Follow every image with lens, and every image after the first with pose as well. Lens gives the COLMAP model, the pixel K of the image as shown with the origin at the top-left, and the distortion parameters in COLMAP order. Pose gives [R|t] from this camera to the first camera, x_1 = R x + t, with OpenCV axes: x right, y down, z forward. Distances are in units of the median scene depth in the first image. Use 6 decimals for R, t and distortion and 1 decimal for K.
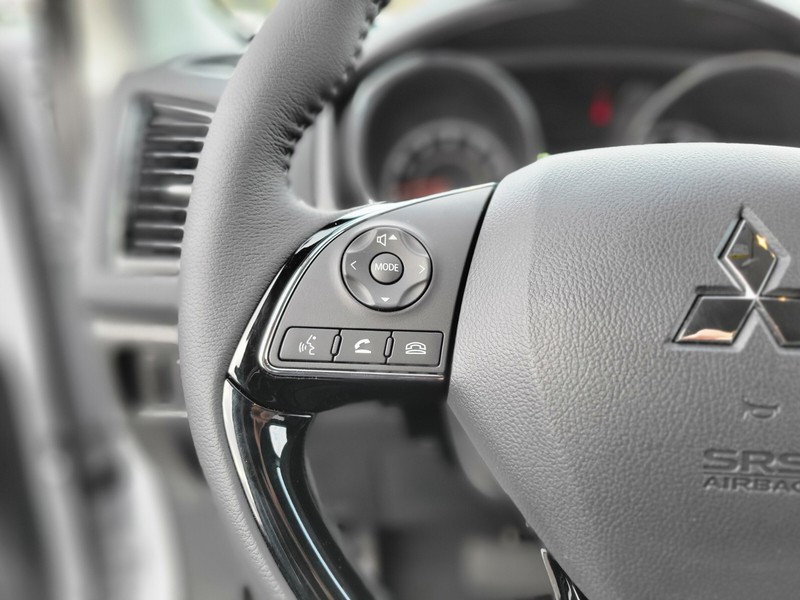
lens RADIAL K [[594.6, 0, 407.8], [0, 594.6, 297.5], [0, 0, 1]] dist [0.043020, -0.026645]
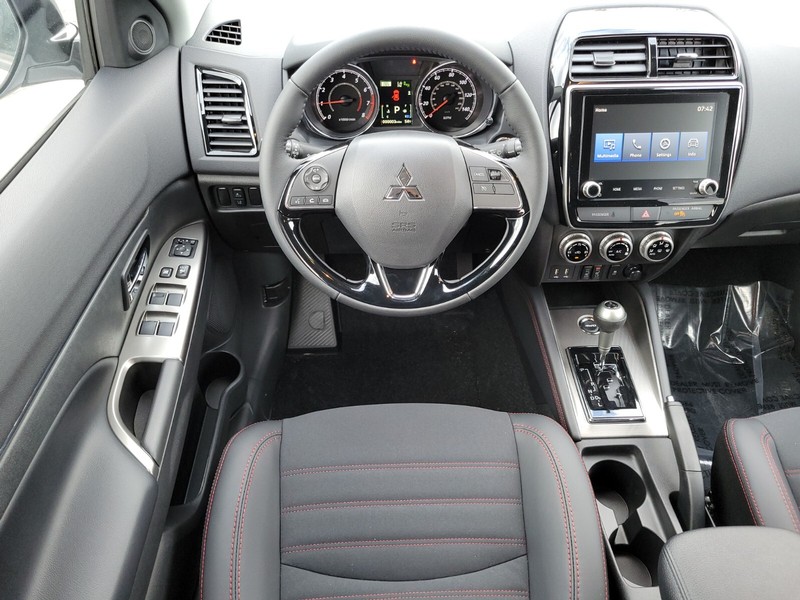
lens RADIAL K [[594.6, 0, 399.9], [0, 594.6, 288.5], [0, 0, 1]] dist [0.043020, -0.026645]
pose [[0.996751, -0.054193, 0.059595, 0.225039], [0.027735, 0.925500, 0.377730, -0.803890], [-0.075625, -0.374849, 0.923996, -2.723243]]
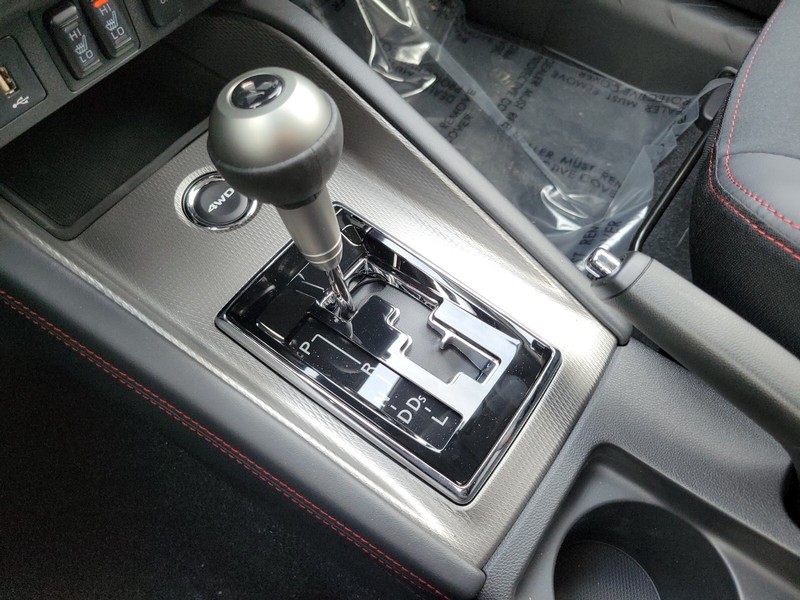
lens RADIAL K [[594.6, 0, 397.5], [0, 594.6, 293.9], [0, 0, 1]] dist [0.043020, -0.026645]
pose [[0.549992, -0.713658, 0.433822, 1.592584], [0.274392, 0.645014, 0.713208, 0.691369], [-0.788808, -0.273221, 0.550574, 0.600656]]
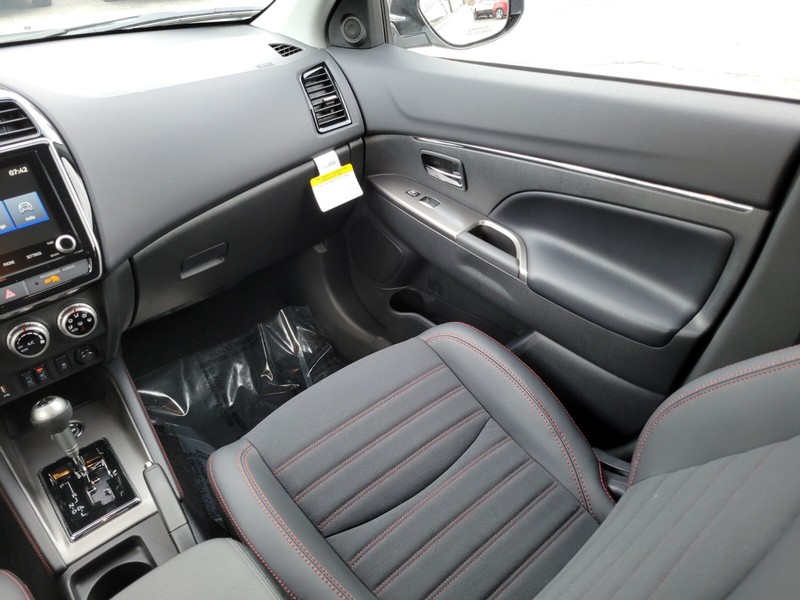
lens RADIAL K [[594.6, 0, 402.0], [0, 594.6, 286.6], [0, 0, 1]] dist [0.043020, -0.026645]
pose [[0.729526, -0.405886, 0.550498, 2.007517], [0.293142, 0.912756, 0.284506, -0.021792], [-0.617948, -0.046180, 0.784861, -3.225436]]
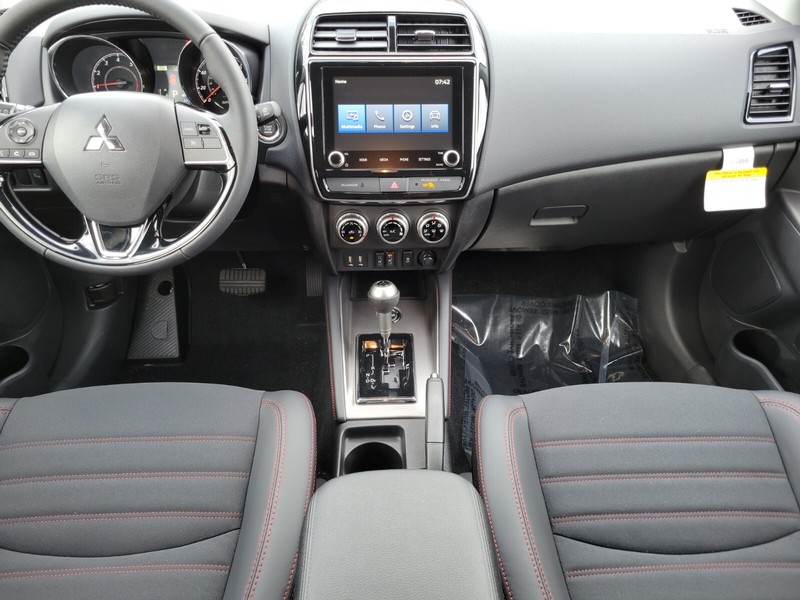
lens RADIAL K [[594.6, 0, 406.0], [0, 594.6, 290.6], [0, 0, 1]] dist [0.043020, -0.026645]
pose [[0.996419, -0.046999, 0.070285, 2.021230], [0.026480, 0.962919, 0.268489, -0.041344], [-0.080297, -0.265666, 0.960715, -3.029059]]
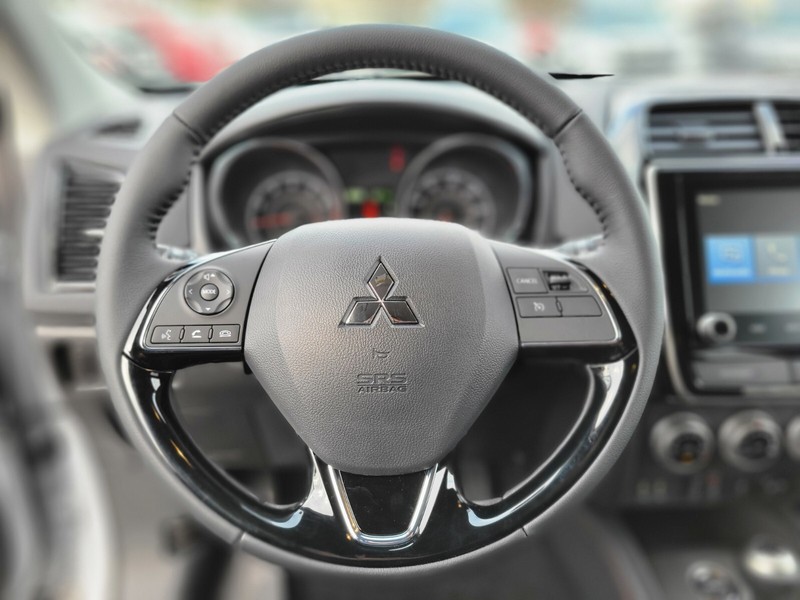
lens RADIAL K [[594.6, 0, 392.2], [0, 594.6, 298.9], [0, 0, 1]] dist [0.043020, -0.026645]
pose [[0.995518, -0.043019, 0.084218, 0.381421], [0.040582, 0.998712, 0.030437, -0.061894], [-0.085419, -0.026883, 0.995982, -0.934293]]
